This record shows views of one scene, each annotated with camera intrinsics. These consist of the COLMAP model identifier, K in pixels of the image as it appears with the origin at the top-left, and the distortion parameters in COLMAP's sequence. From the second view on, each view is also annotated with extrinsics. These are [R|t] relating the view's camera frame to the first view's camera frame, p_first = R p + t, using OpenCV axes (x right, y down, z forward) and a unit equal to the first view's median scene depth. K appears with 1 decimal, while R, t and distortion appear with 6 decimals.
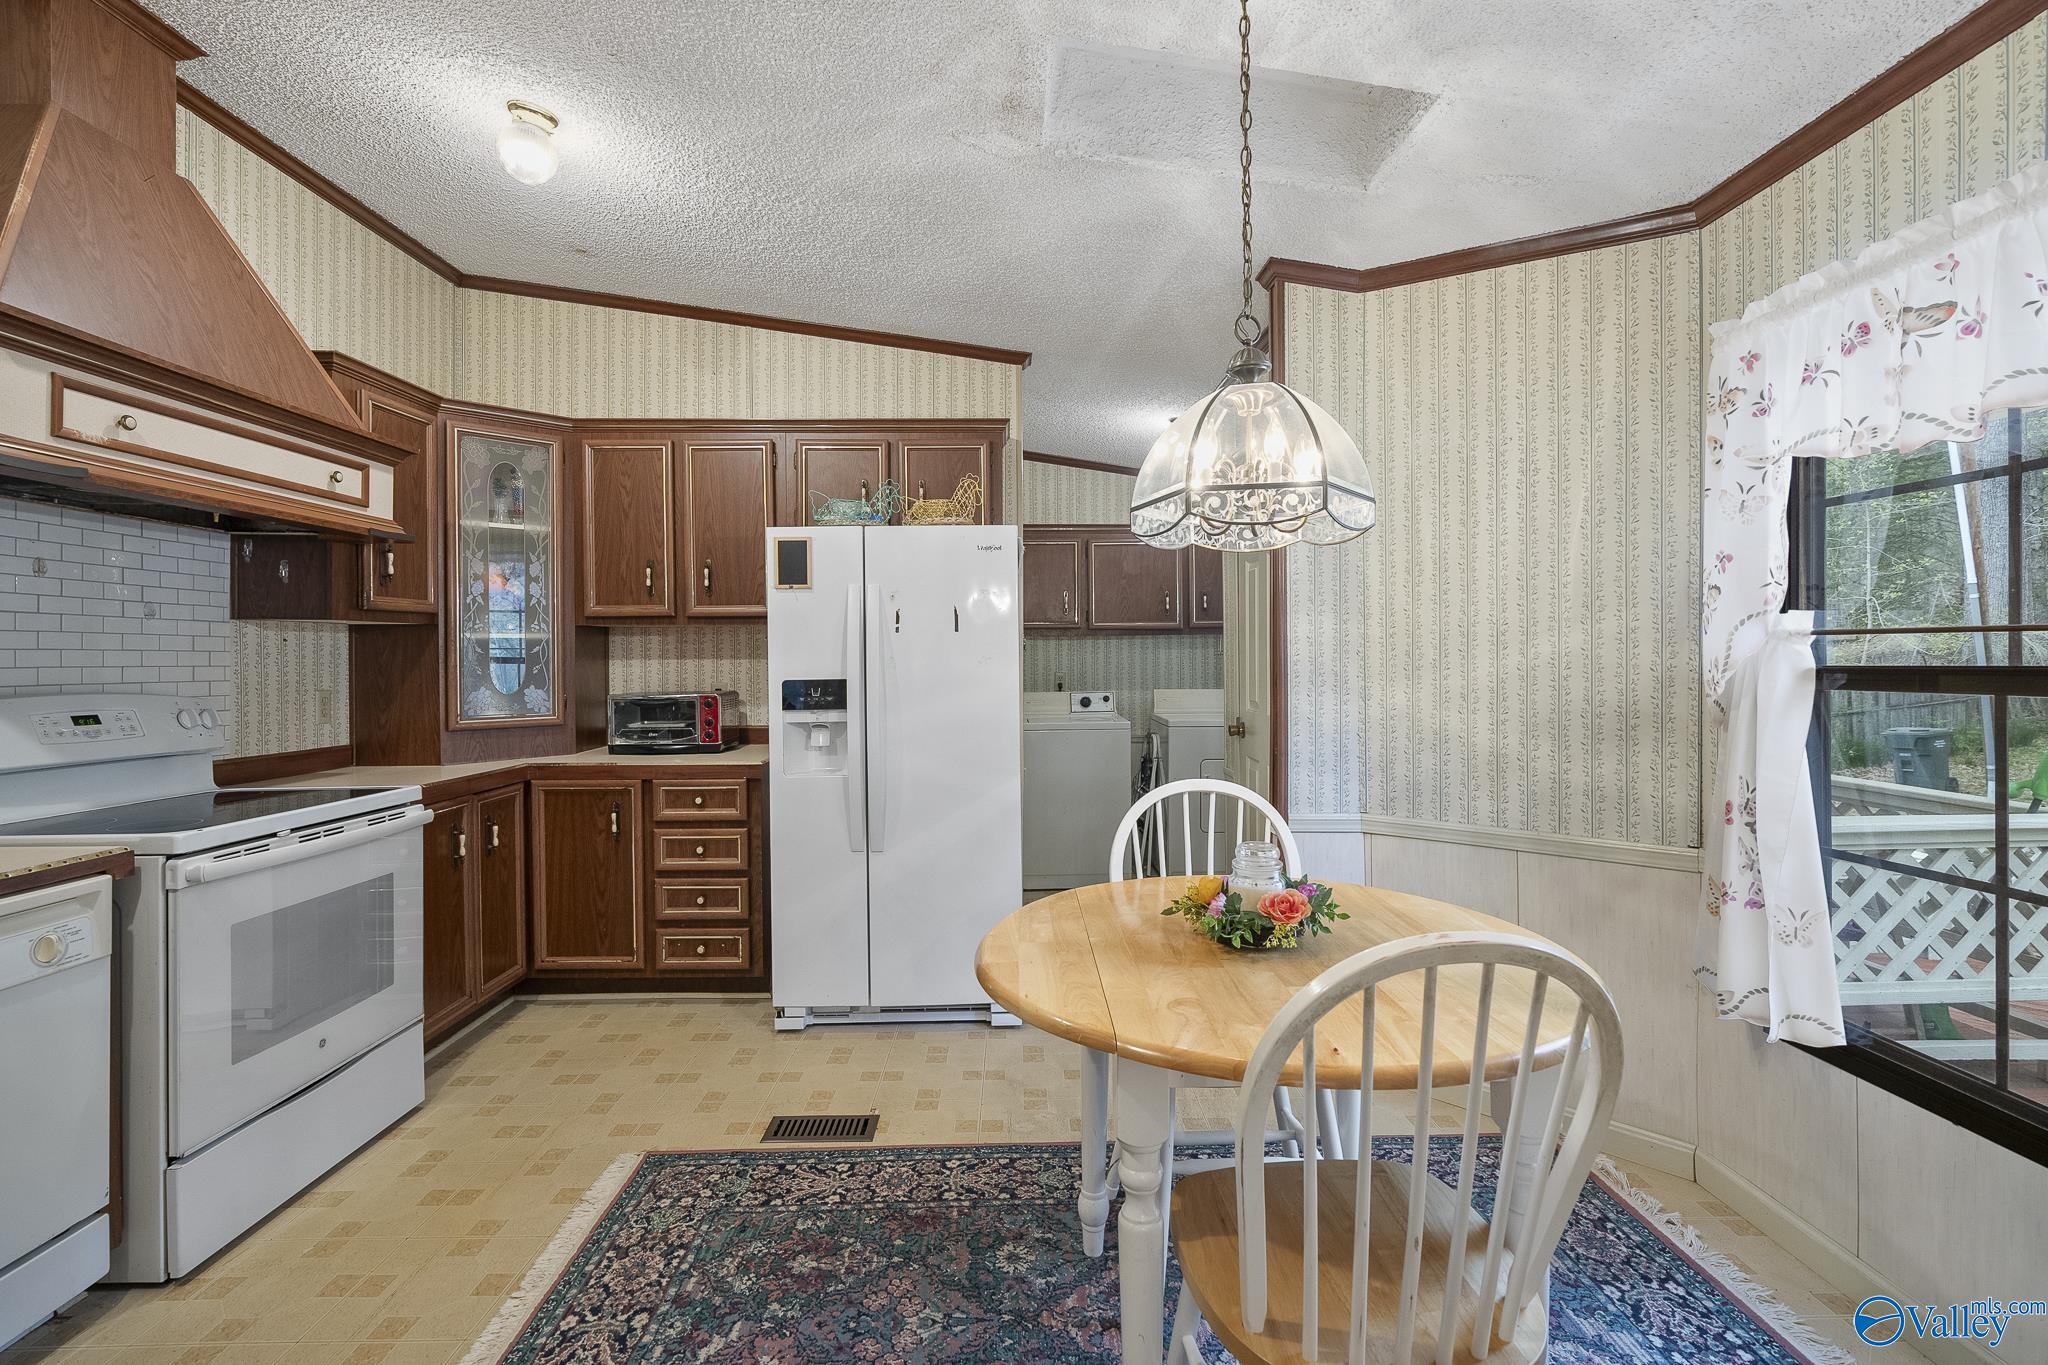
lens RADIAL K [[935.7, 0, 1015.1], [0, 935.7, 661.6], [0, 0, 1]] dist [-0.002680, 0.000893]
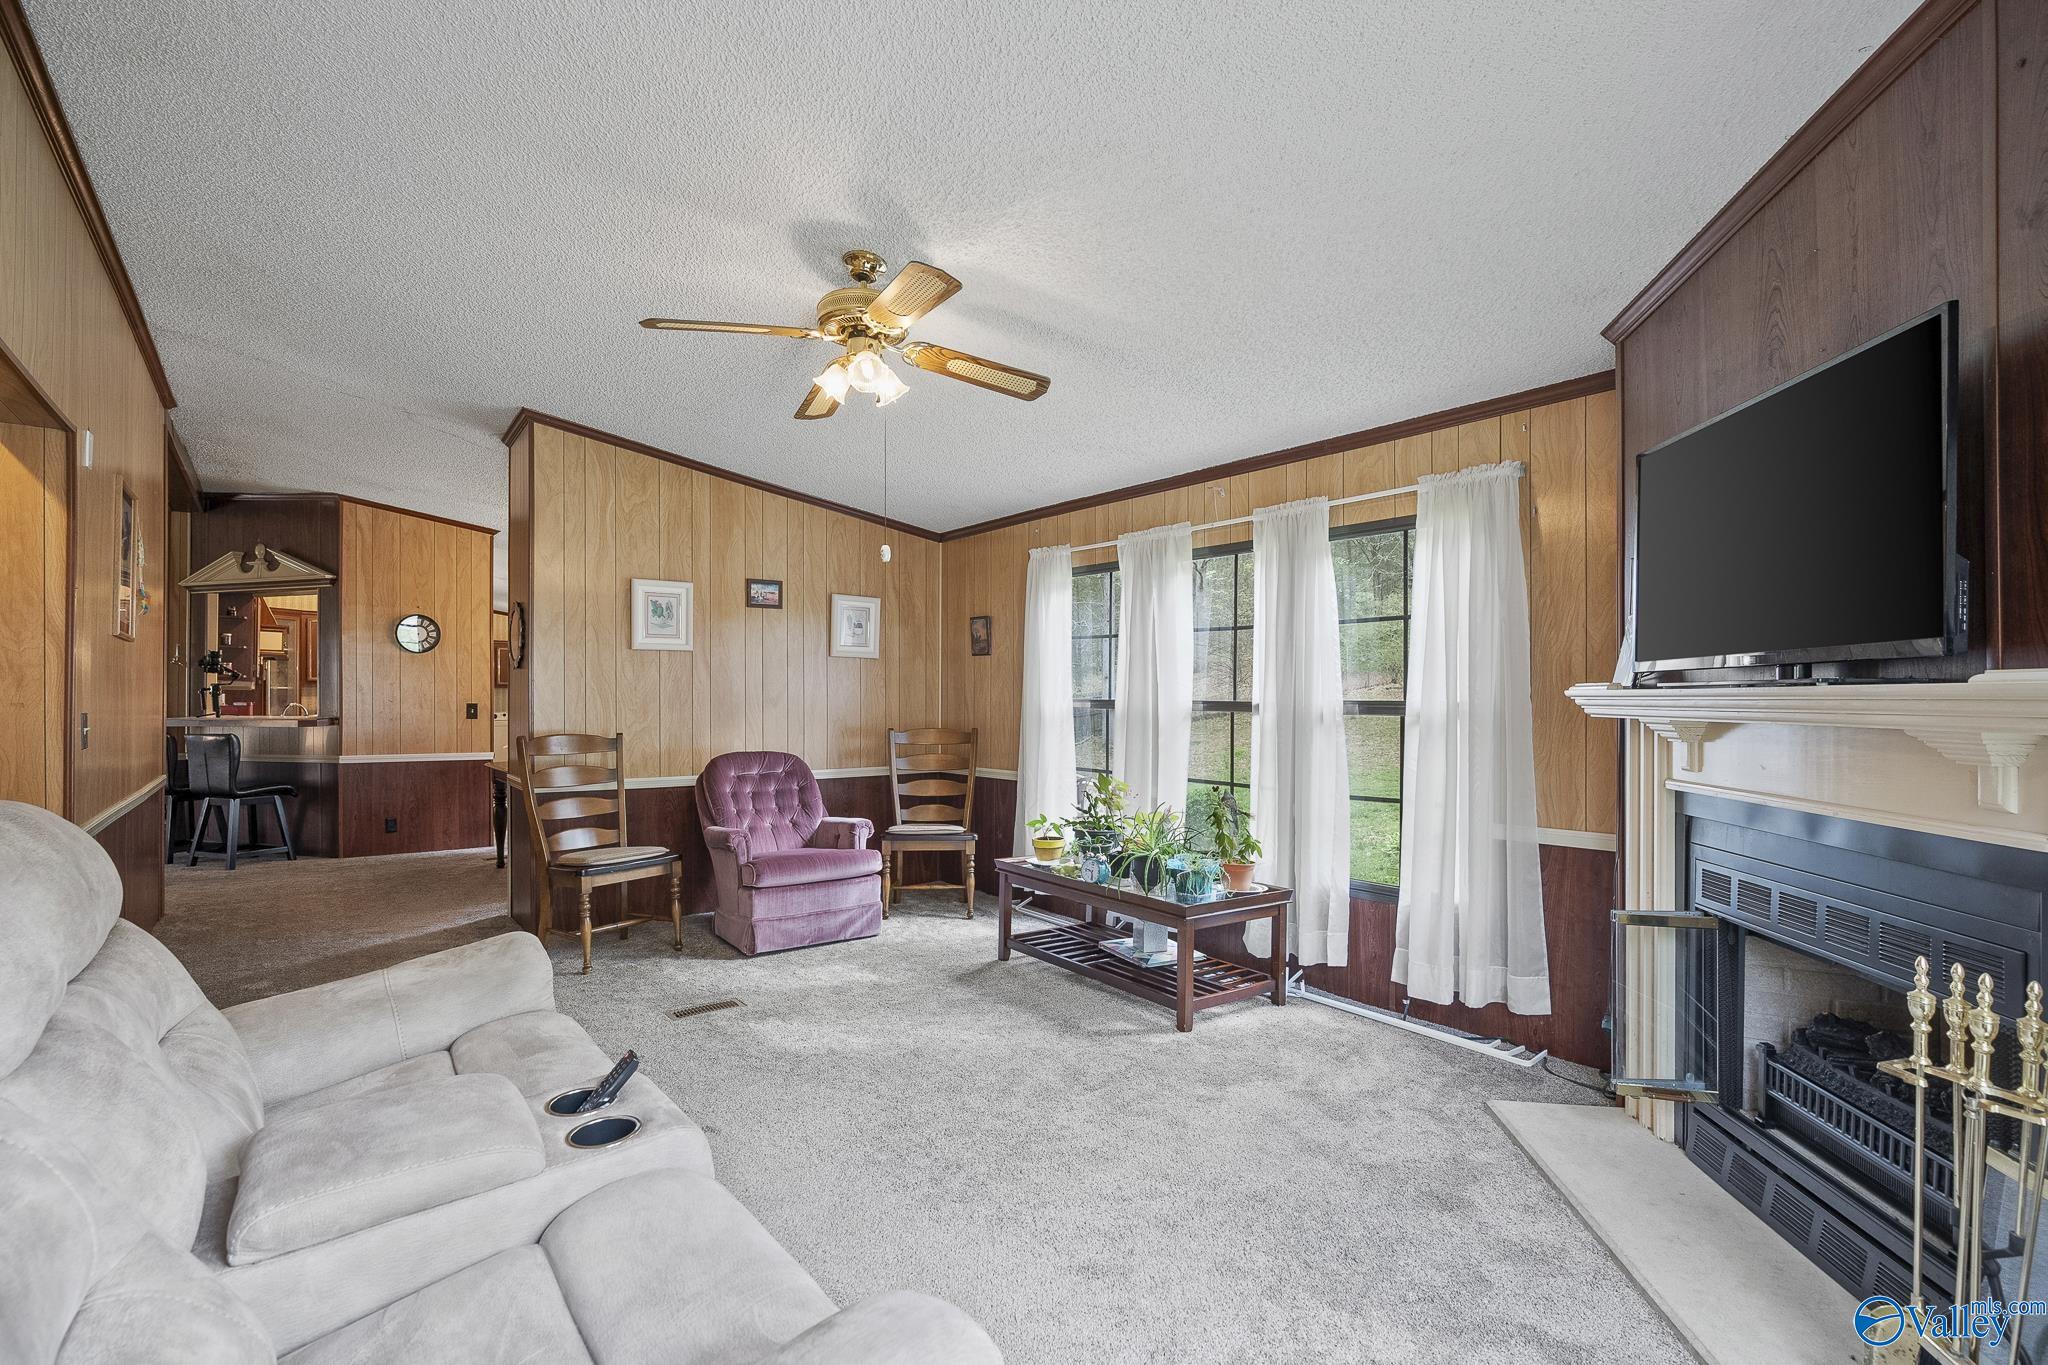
lens RADIAL K [[935.7, 0, 1020.5], [0, 935.7, 695.3], [0, 0, 1]] dist [-0.002680, 0.000893]
pose [[0.791731, 0.009491, 0.610796, -0.514824], [-0.004321, 0.999941, -0.009936, 0.014390], [-0.610855, 0.005228, 0.791725, -2.717500]]
